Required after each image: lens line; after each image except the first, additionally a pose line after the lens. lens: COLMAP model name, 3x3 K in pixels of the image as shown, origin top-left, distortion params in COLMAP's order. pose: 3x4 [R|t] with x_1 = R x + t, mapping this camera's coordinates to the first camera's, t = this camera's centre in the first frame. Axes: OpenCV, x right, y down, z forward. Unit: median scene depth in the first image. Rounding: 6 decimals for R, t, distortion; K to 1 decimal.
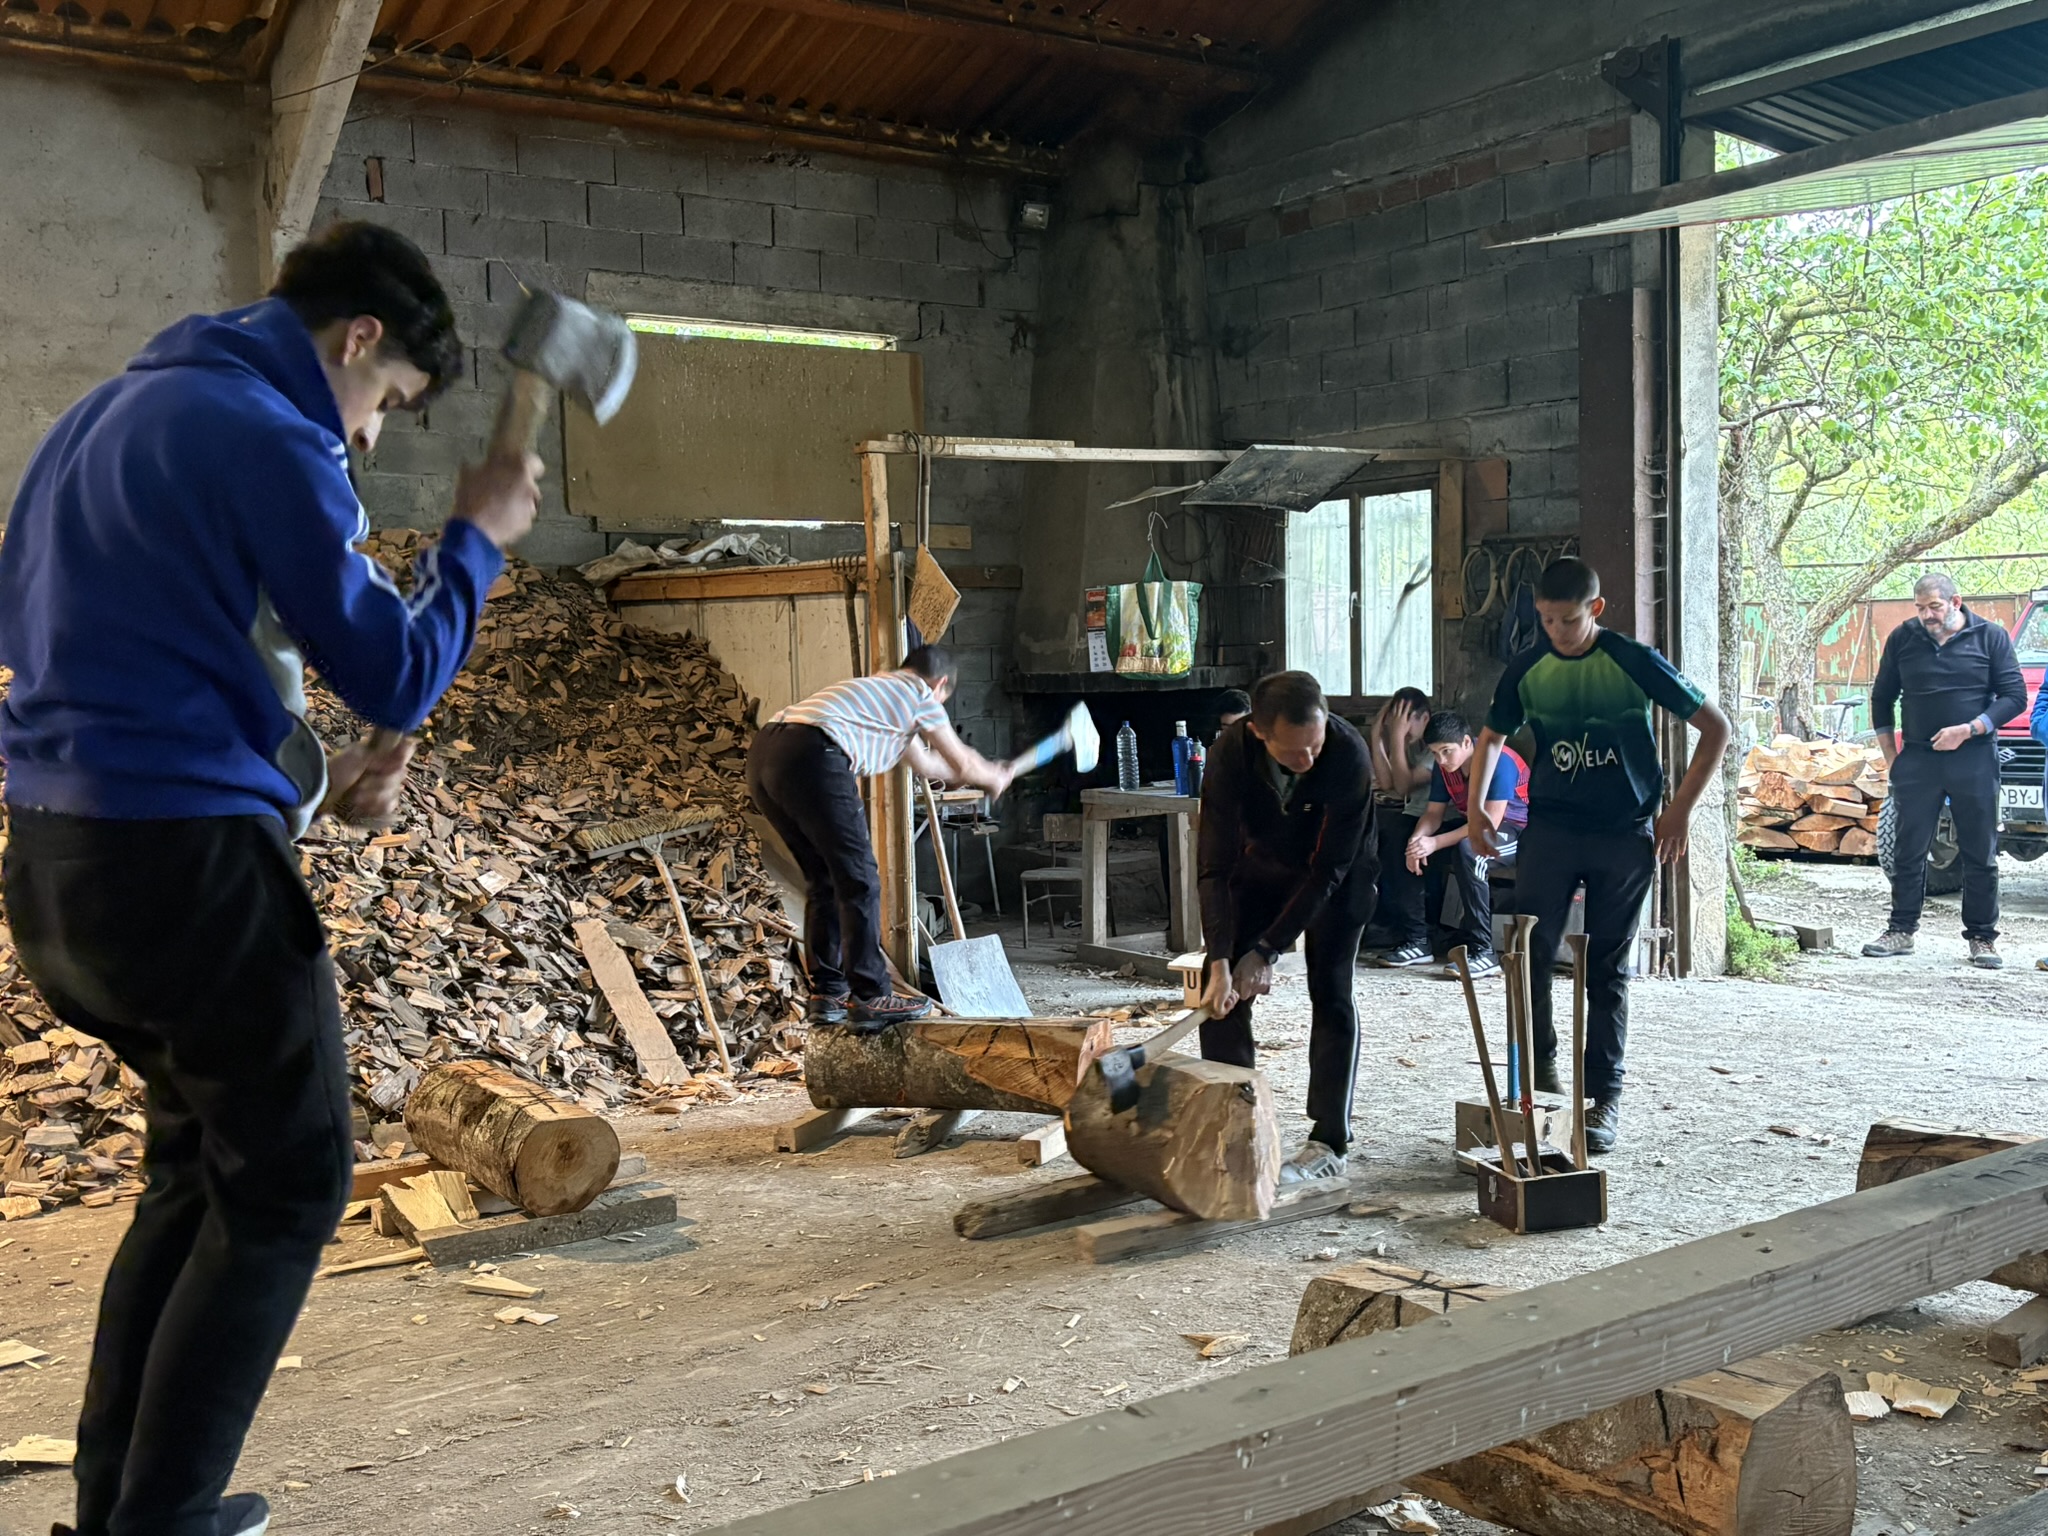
lens RADIAL K [[2030.6, 0, 1033.7], [0, 2030.6, 763.3], [0, 0, 1]] dist [0.044777, 0.000000]
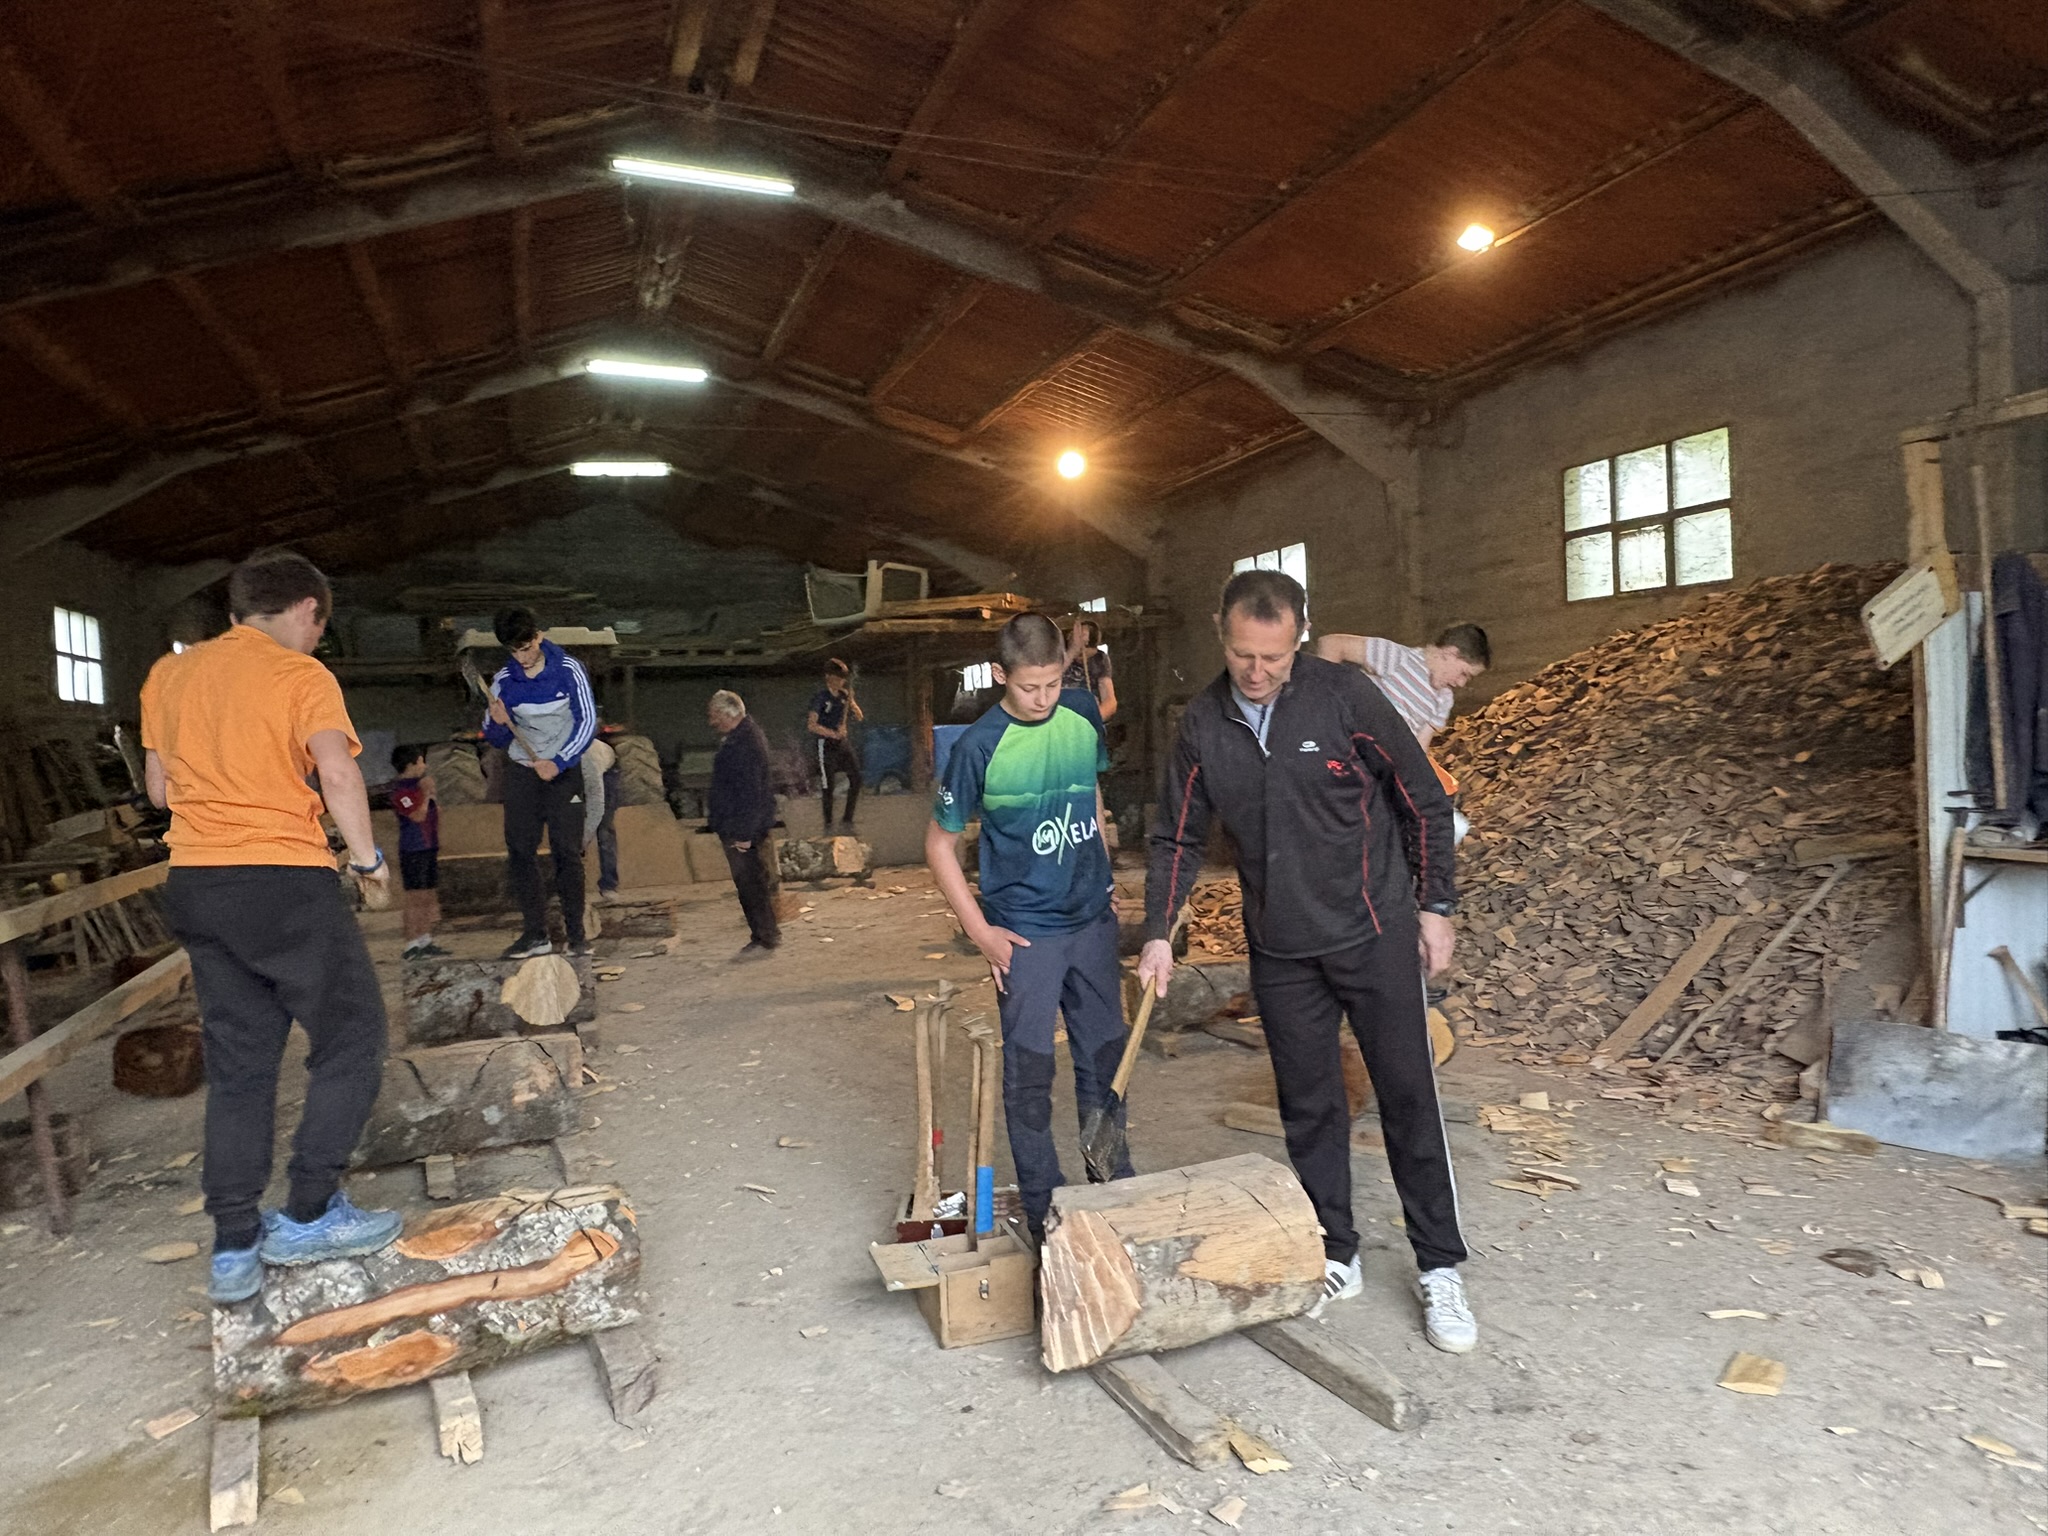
lens RADIAL K [[1376.3, 0, 1034.3], [0, 1376.3, 756.1], [0, 0, 1]] dist [-0.002471, 0.009301]
pose [[-0.258598, 0.052999, -0.964530, 0.489929], [-0.013429, 0.998200, 0.058449, -0.040956], [0.965892, 0.028067, -0.257420, 0.659340]]
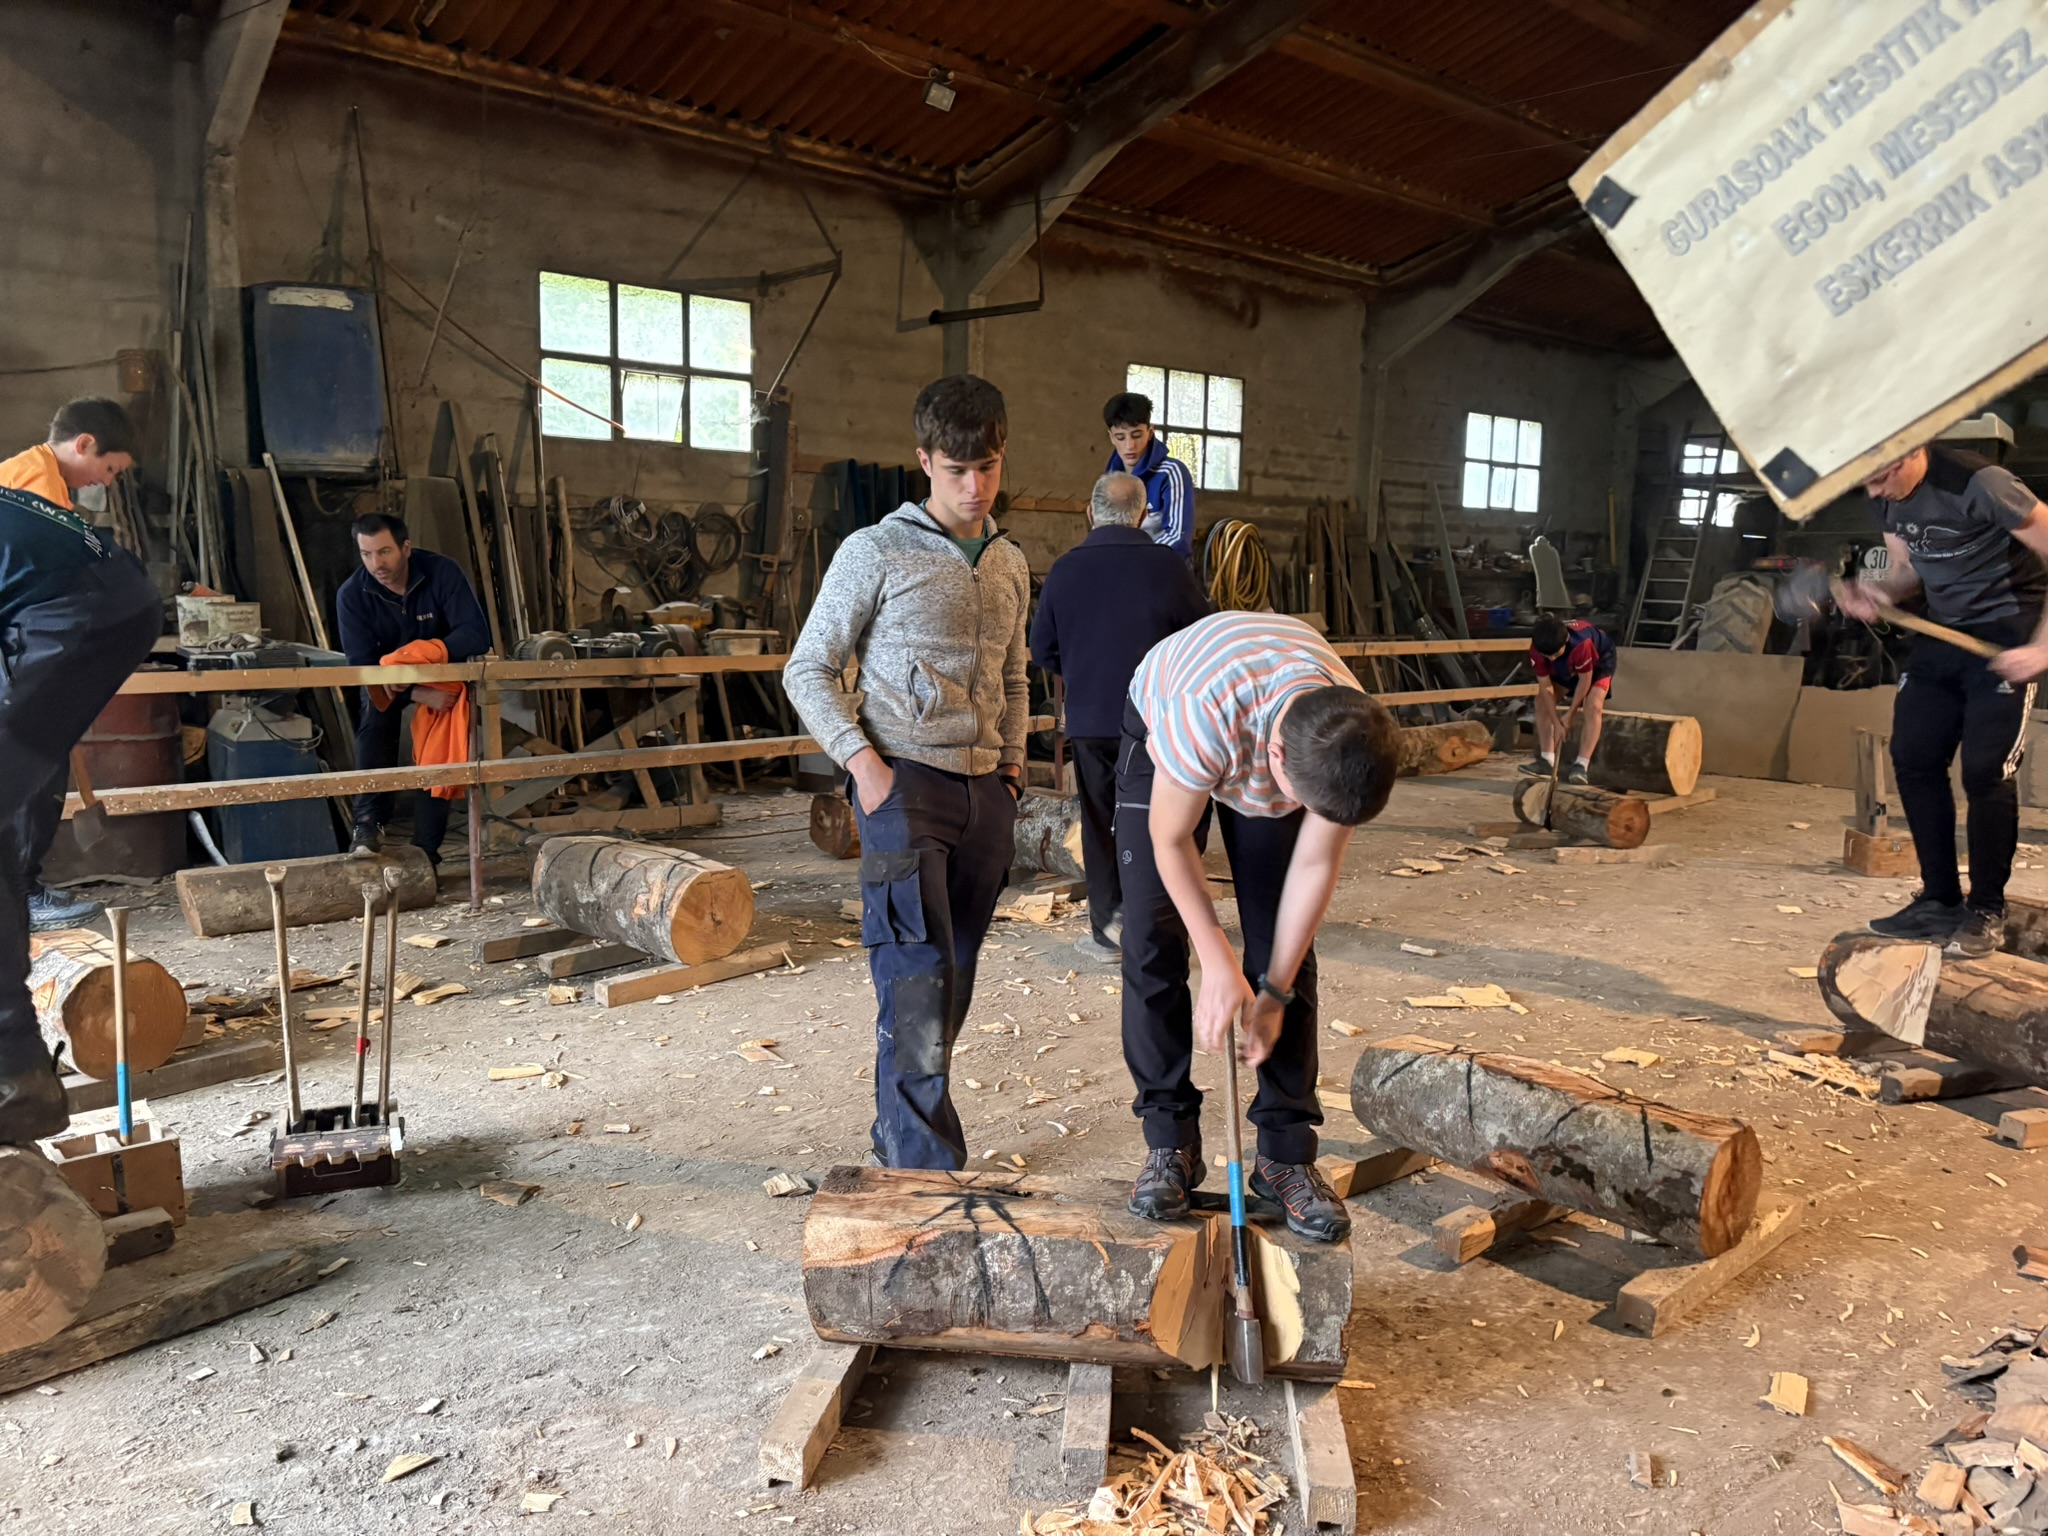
lens RADIAL K [[1542.9, 0, 1038.5], [0, 1542.9, 783.8], [0, 0, 1]] dist [0.055403, -0.055980]
pose [[-0.991392, 0.016671, -0.129858, 0.014227], [-0.010539, 0.978479, 0.206077, -0.049781], [0.130499, 0.205672, -0.969881, 0.904458]]
